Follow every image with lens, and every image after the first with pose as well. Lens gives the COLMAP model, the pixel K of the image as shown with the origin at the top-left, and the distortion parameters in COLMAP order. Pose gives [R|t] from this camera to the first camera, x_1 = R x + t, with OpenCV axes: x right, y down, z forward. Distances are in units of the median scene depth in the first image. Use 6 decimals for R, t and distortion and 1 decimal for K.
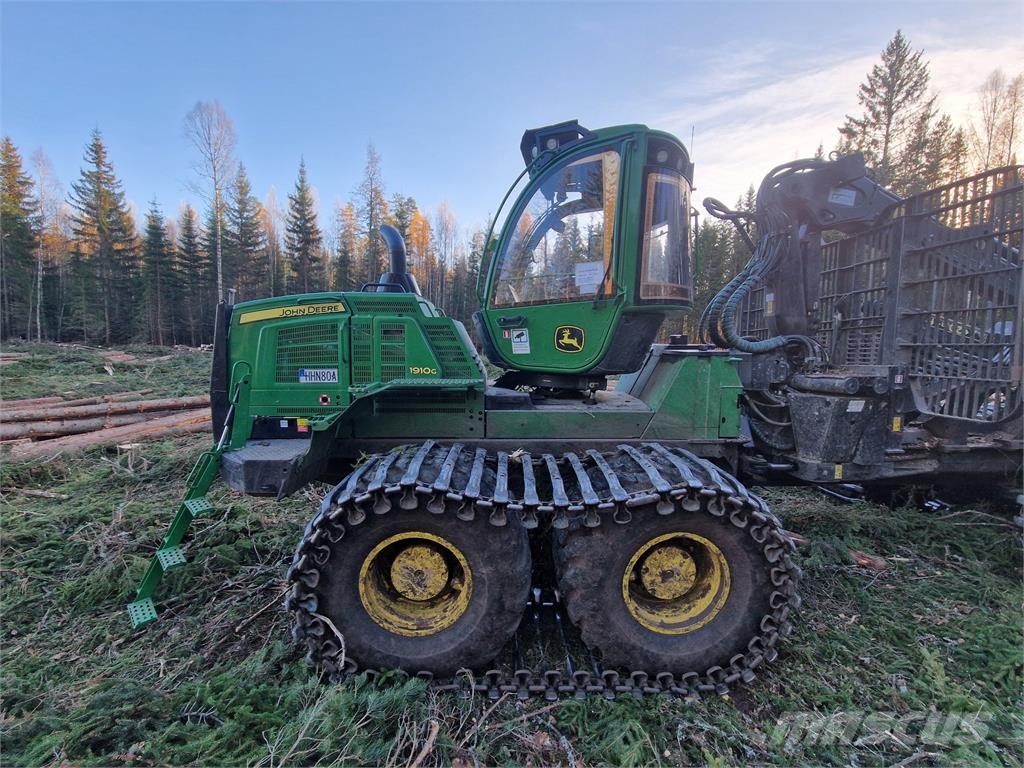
lens RADIAL K [[416.1, 0, 508.7], [0, 416.1, 386.2], [0, 0, 1]] dist [0.009577, -0.008307]
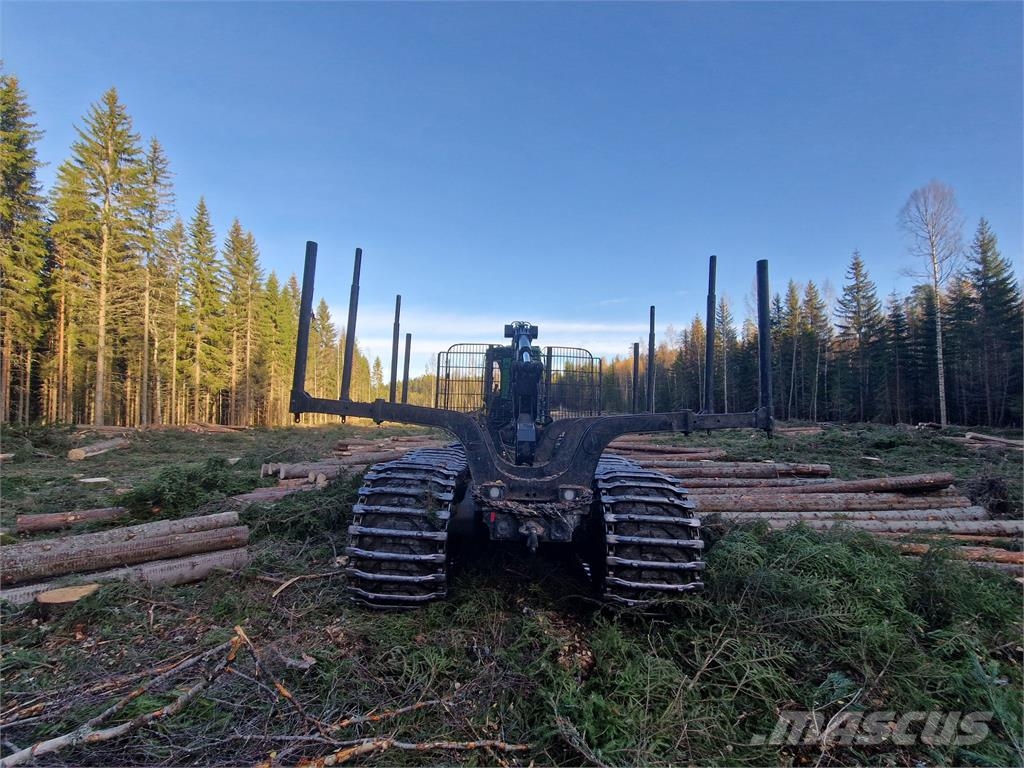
lens RADIAL K [[413.2, 0, 512.3], [0, 413.2, 386.3], [0, 0, 1]] dist [0.010325, -0.005645]
pose [[-0.074749, -0.087190, -0.993383, 3.002772], [-0.112625, 0.990535, -0.078465, -0.008075], [0.990822, 0.106014, -0.083862, 1.275981]]
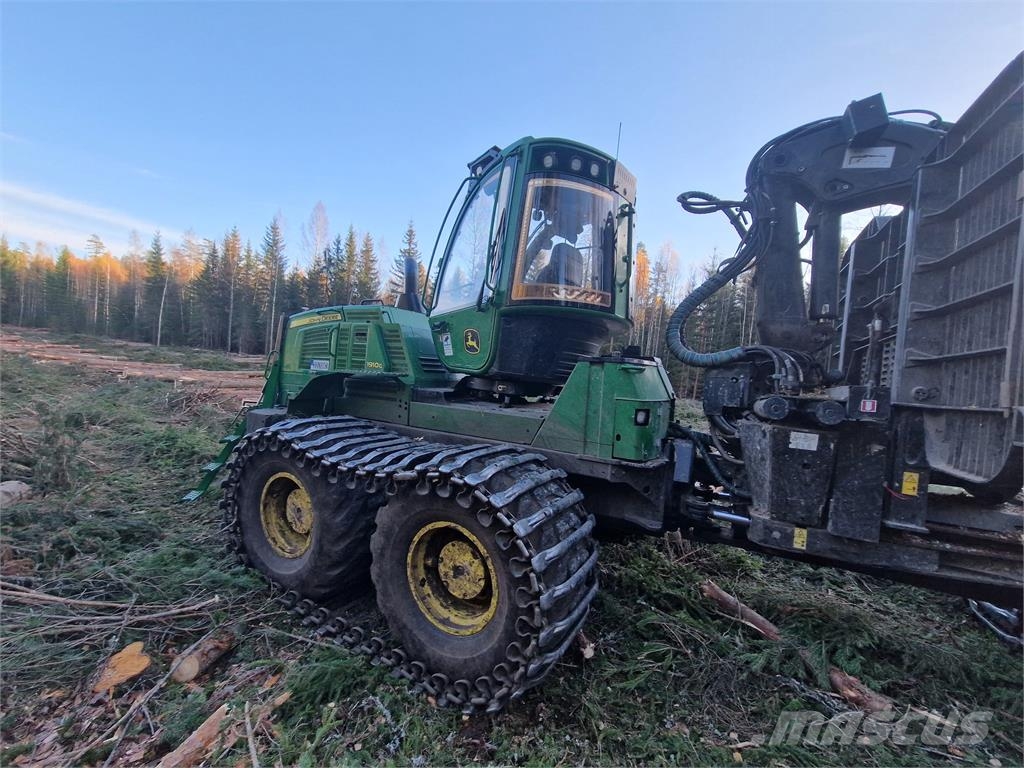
lens RADIAL K [[416.1, 0, 508.7], [0, 416.1, 386.2], [0, 0, 1]] dist [0.009577, -0.008307]
pose [[0.853906, 0.065367, -0.516306, 0.700784], [-0.116711, 0.990864, -0.067577, 0.056176], [0.507172, 0.117963, 0.853734, 0.128869]]
